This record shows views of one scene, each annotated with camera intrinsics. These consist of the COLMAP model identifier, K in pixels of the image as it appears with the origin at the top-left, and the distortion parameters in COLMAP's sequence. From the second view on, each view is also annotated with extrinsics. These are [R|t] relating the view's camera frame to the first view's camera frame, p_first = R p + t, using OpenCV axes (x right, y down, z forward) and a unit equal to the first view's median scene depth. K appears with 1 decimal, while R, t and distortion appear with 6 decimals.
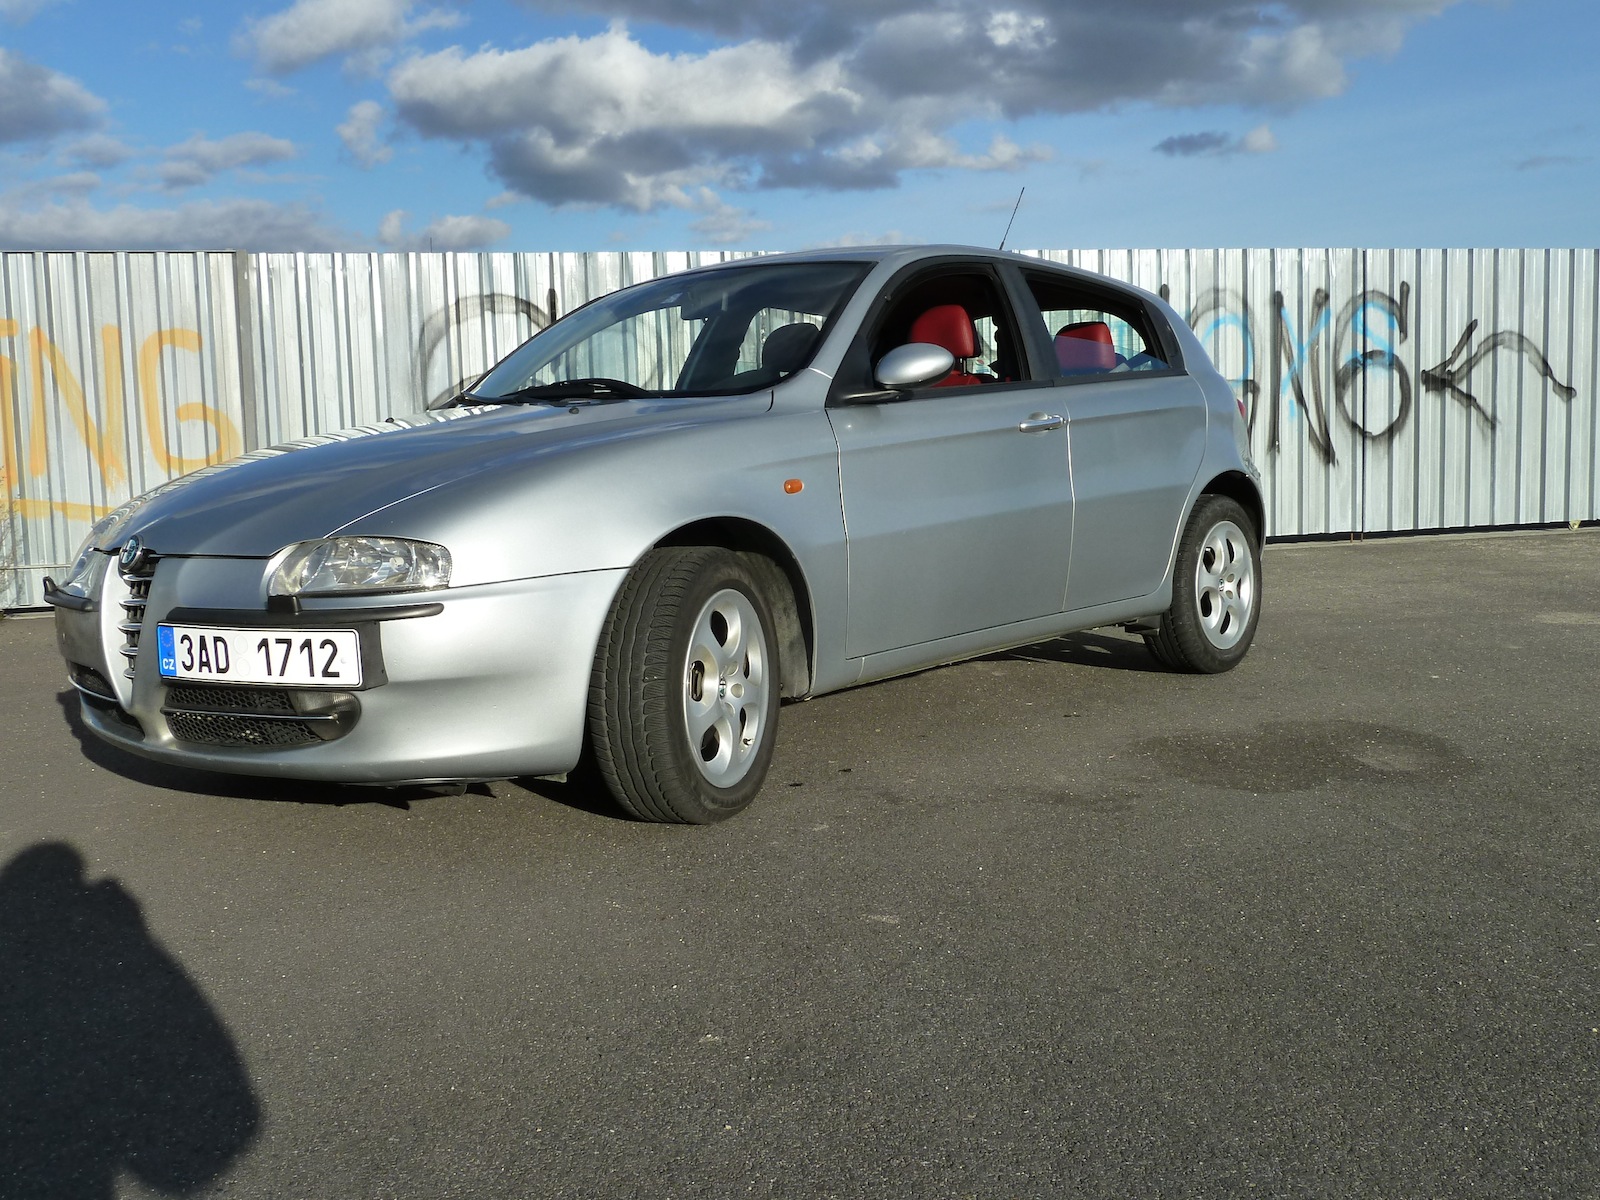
lens RADIAL K [[1559.6, 0, 800.0], [0, 1559.6, 600.0], [0, 0, 1]] dist [0.015690, 0.011208]
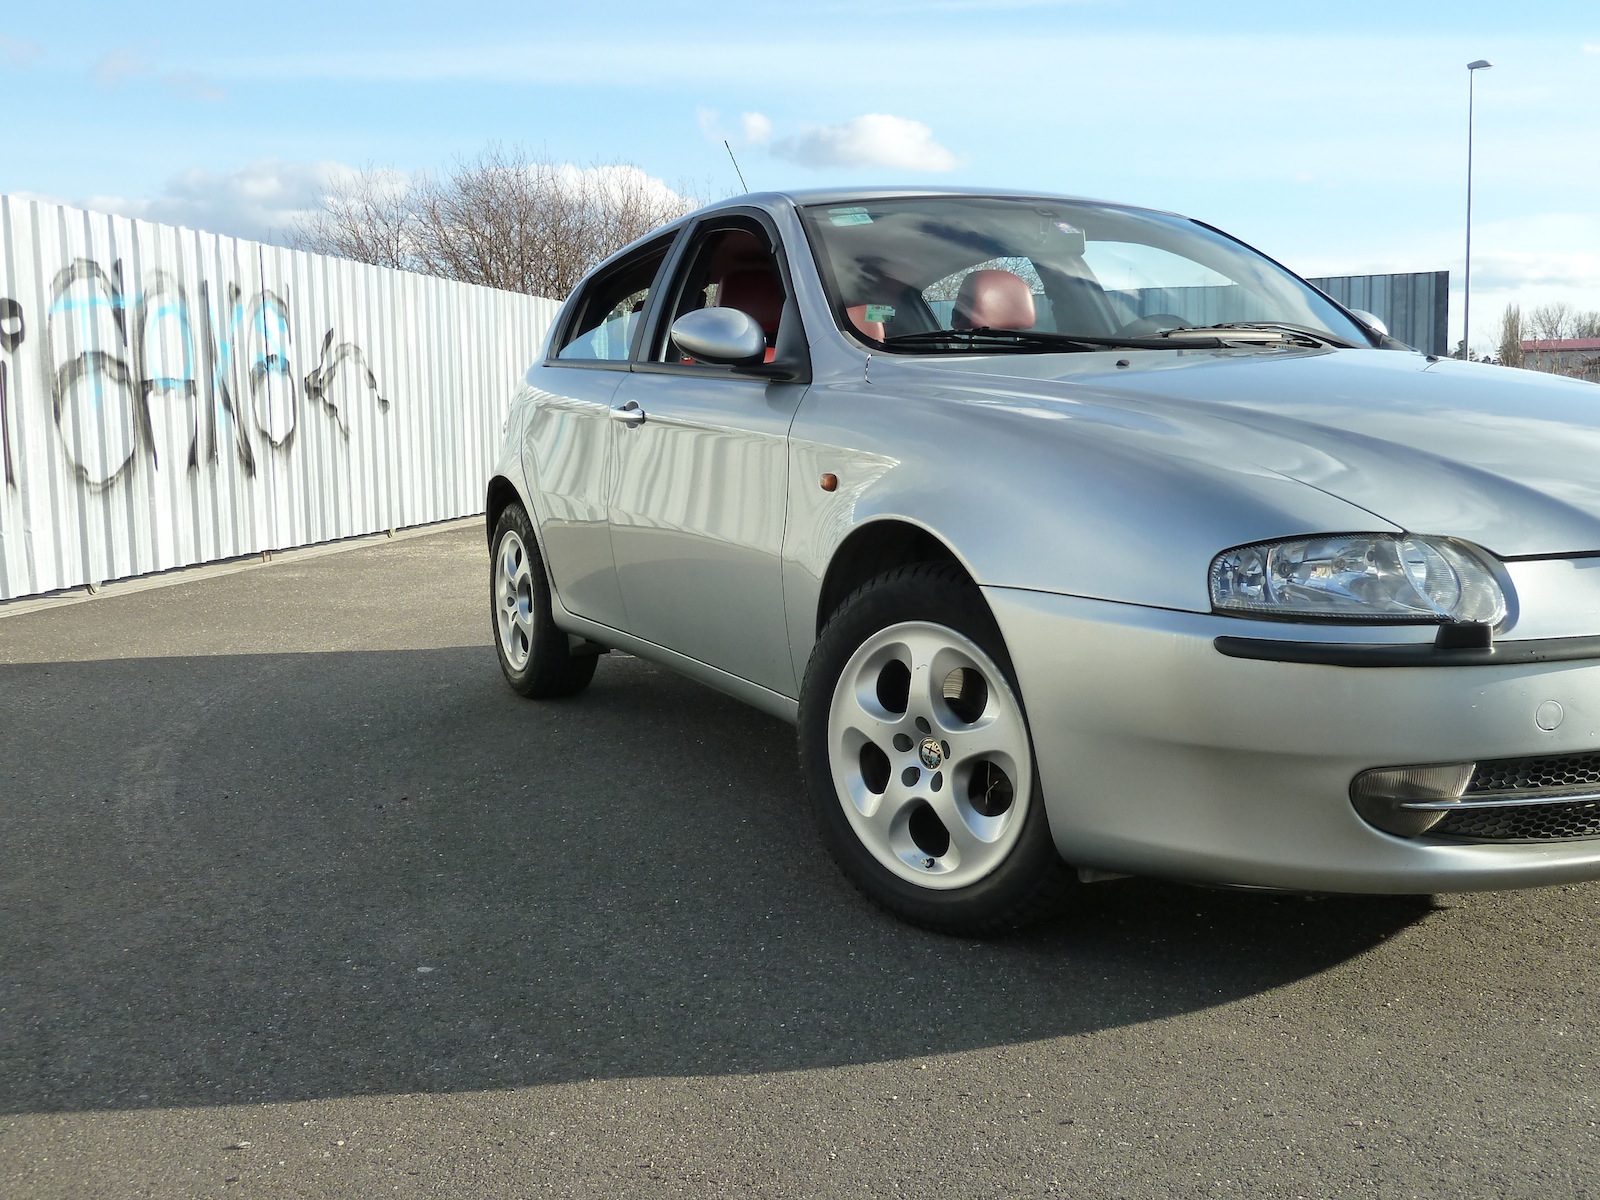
lens RADIAL K [[1583.3, 0, 800.0], [0, 1583.3, 600.0], [0, 0, 1]] dist [-0.024708, 0.011133]
pose [[0.404594, -0.089596, 0.910097, -0.374526], [0.110340, 0.992701, 0.048675, -0.025940], [-0.907815, 0.080727, 0.411527, 0.345325]]
